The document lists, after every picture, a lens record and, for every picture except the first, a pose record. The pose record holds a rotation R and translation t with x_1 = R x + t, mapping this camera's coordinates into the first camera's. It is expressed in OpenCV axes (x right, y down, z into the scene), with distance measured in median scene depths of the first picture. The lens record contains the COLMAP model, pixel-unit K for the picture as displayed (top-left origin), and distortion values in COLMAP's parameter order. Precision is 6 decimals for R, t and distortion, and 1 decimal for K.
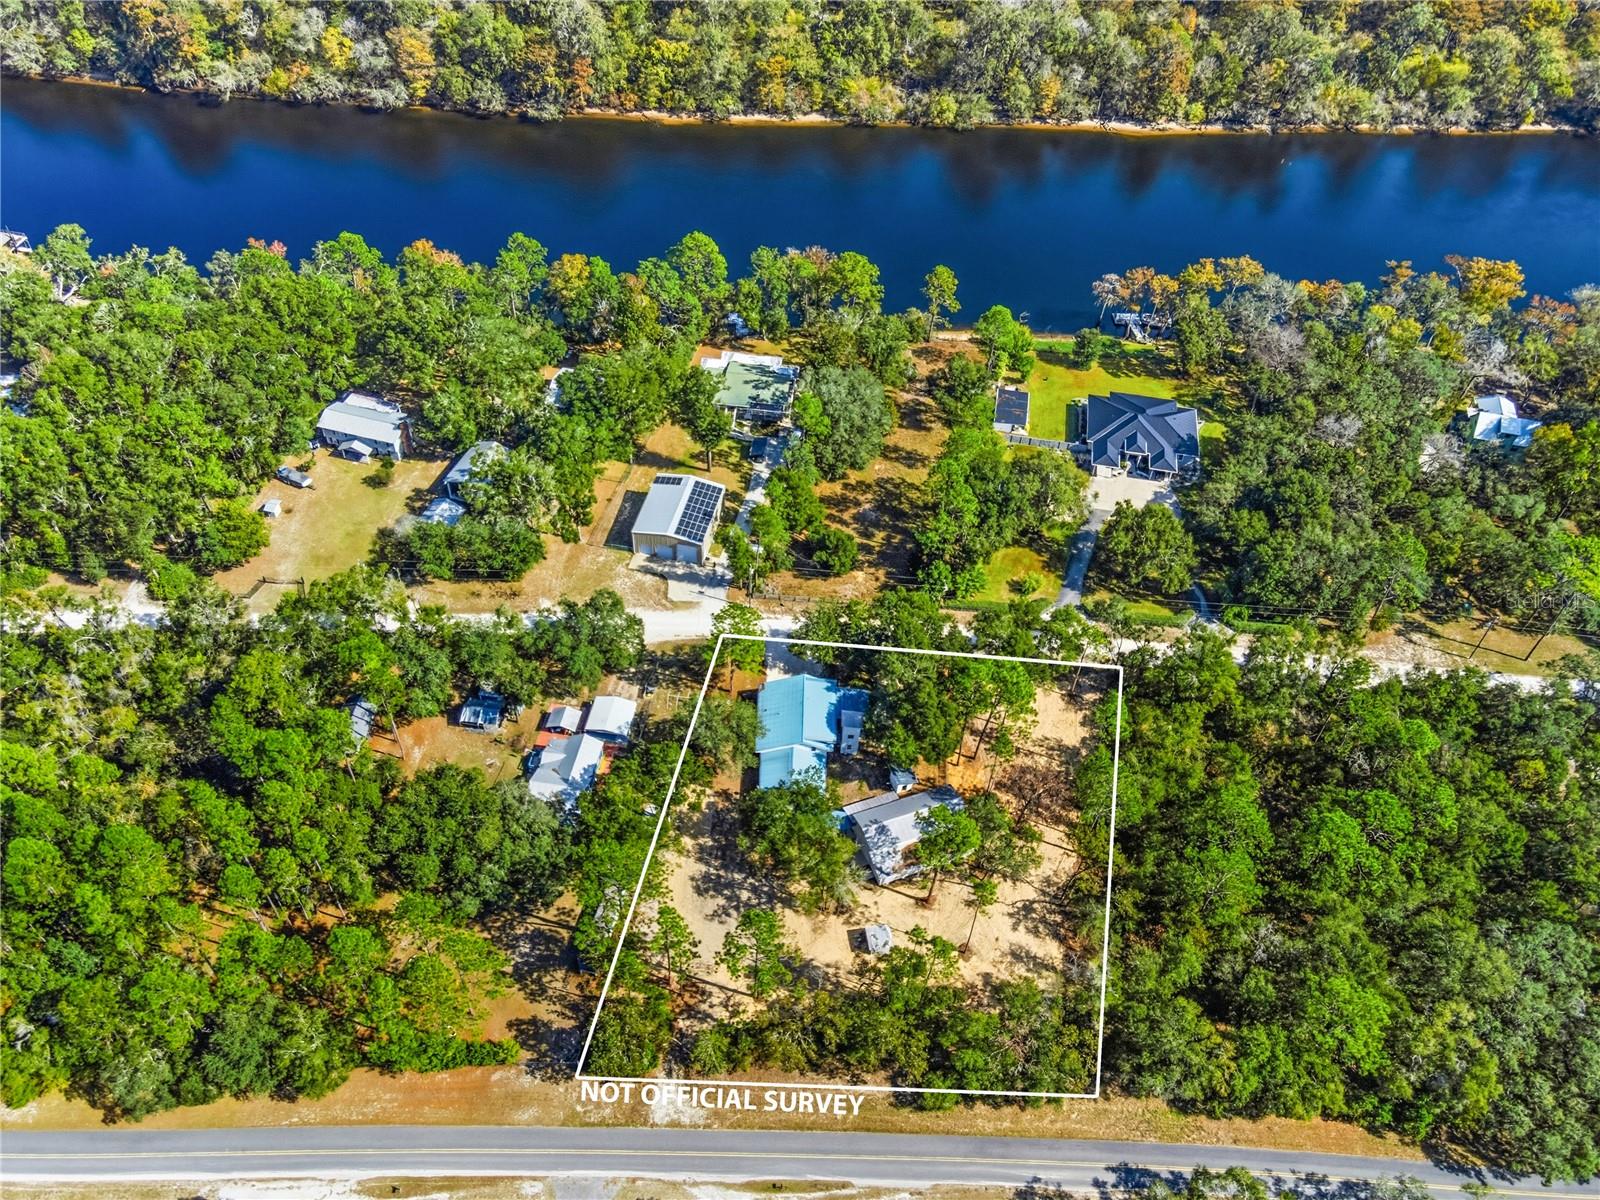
lens RADIAL K [[1261.9, 0, 800.3], [0, 1261.9, 619.8], [0, 0, 1]] dist [0.031748, 0.008242]
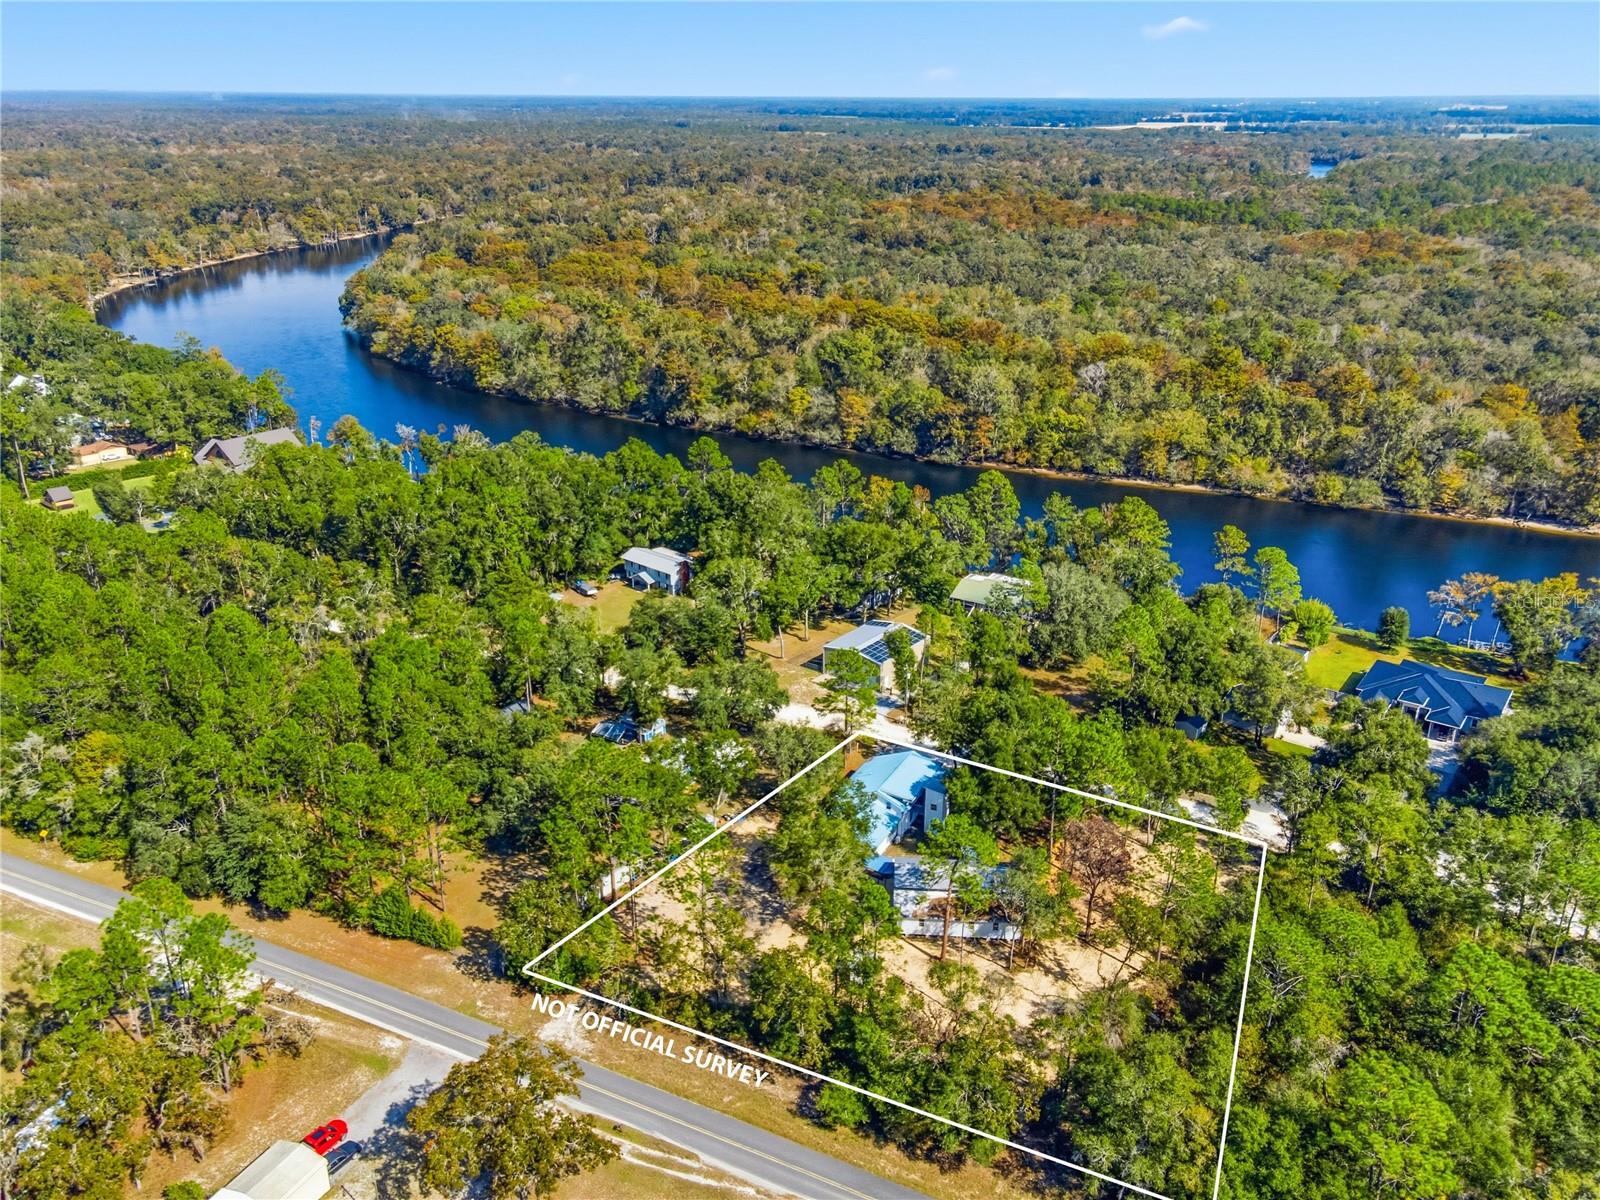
lens RADIAL K [[1274.5, 0, 798.8], [0, 1274.5, 620.7], [0, 0, 1]] dist [0.060652, -0.090660]
pose [[0.895041, 0.127363, -0.427412, 0.257380], [-0.305253, 0.873648, -0.378893, 0.276034], [0.325150, 0.469593, 0.820828, 0.118959]]
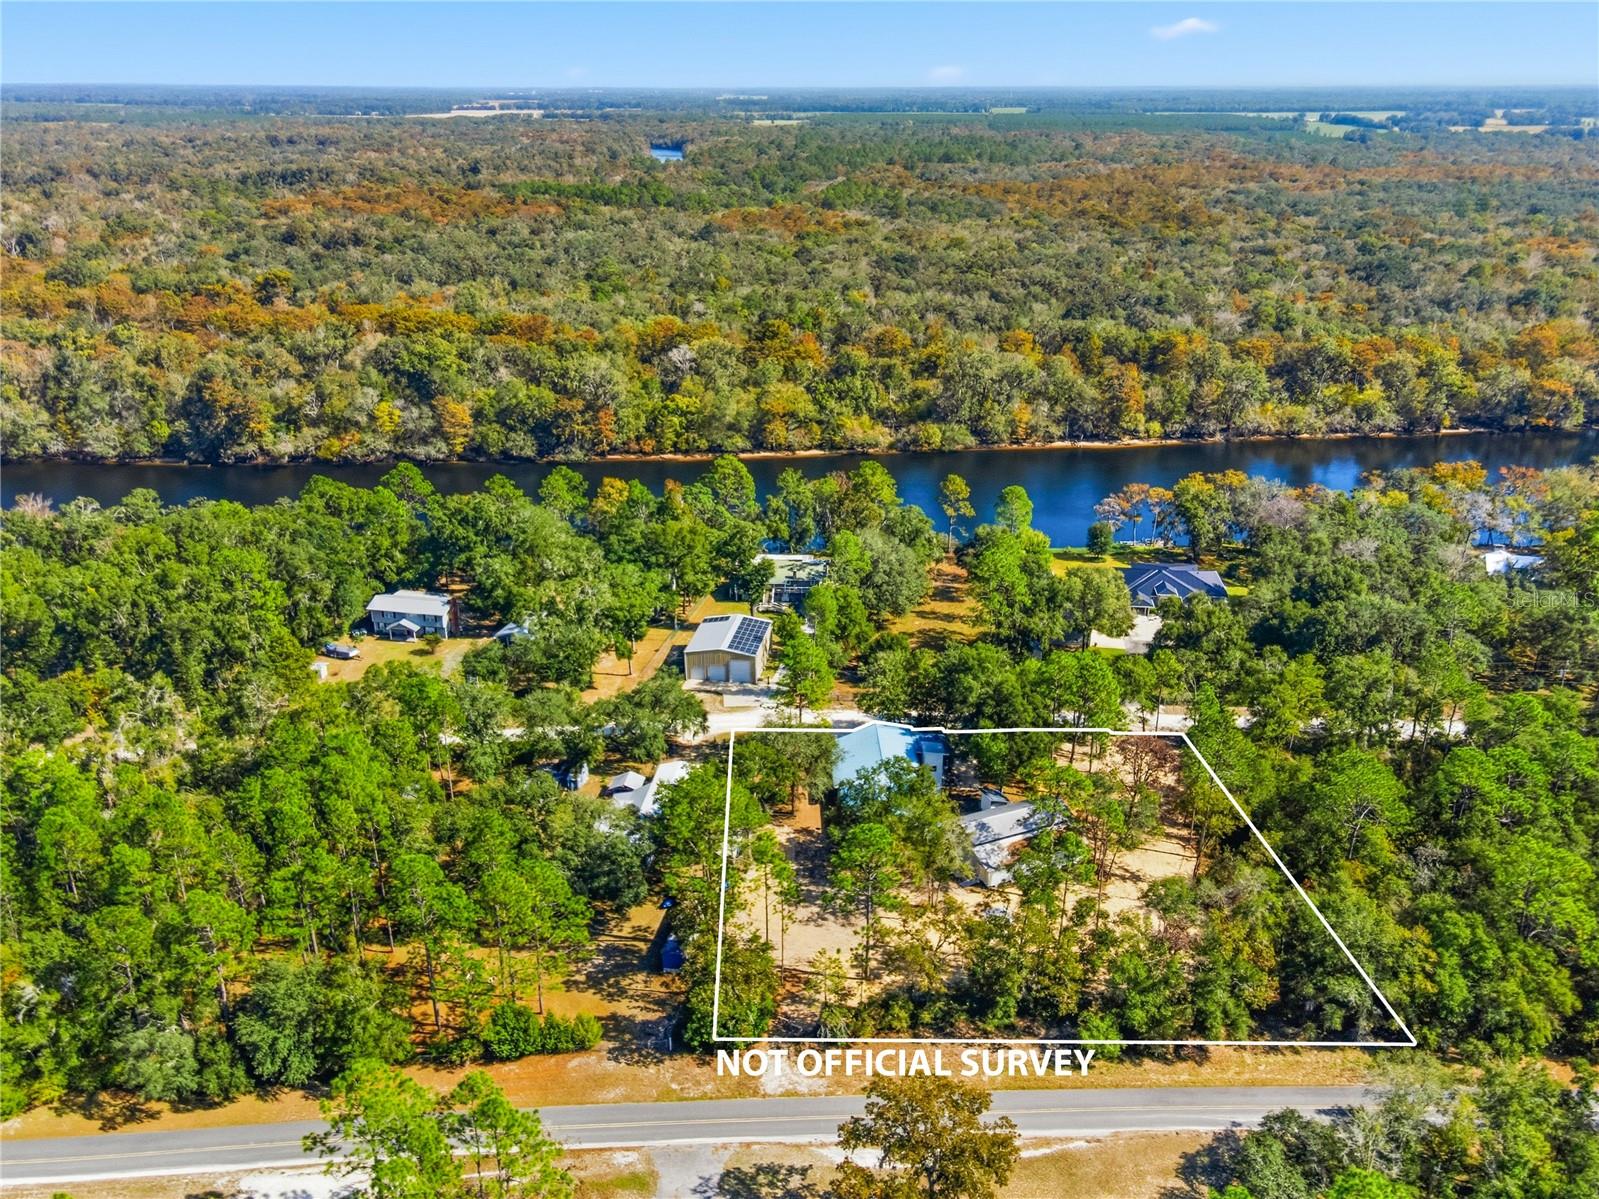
lens RADIAL K [[1303.2, 0, 799.5], [0, 1303.2, 599.5], [0, 0, 1]] dist [0.034716, -0.002225]
pose [[0.997381, -0.065607, 0.030435, -0.063464], [0.072290, 0.891741, -0.446735, 0.318991], [0.002169, 0.447765, 0.894149, 0.056612]]
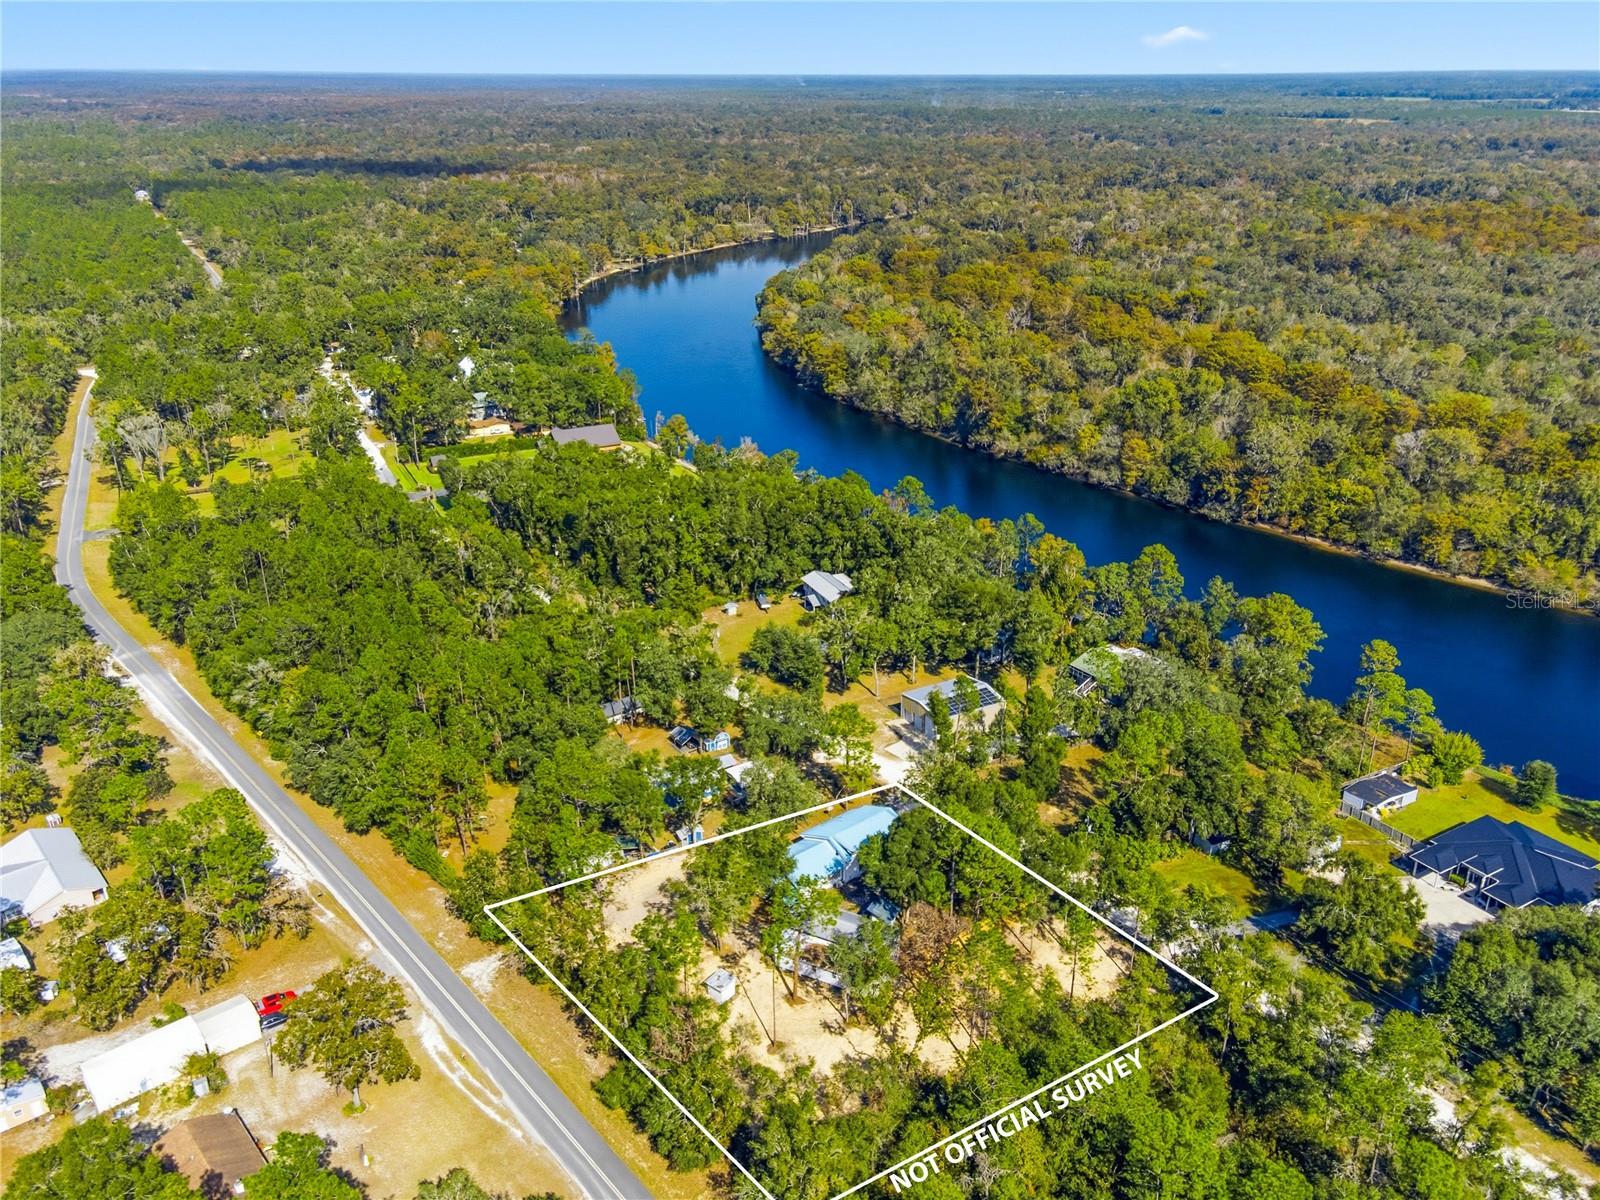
lens RADIAL K [[1261.9, 0, 800.3], [0, 1261.9, 619.8], [0, 0, 1]] dist [0.031748, 0.008242]
pose [[0.647532, 0.259133, -0.716626, 0.520468], [-0.547541, 0.812272, -0.201030, 0.131980], [0.530002, 0.522555, 0.667858, 0.161081]]
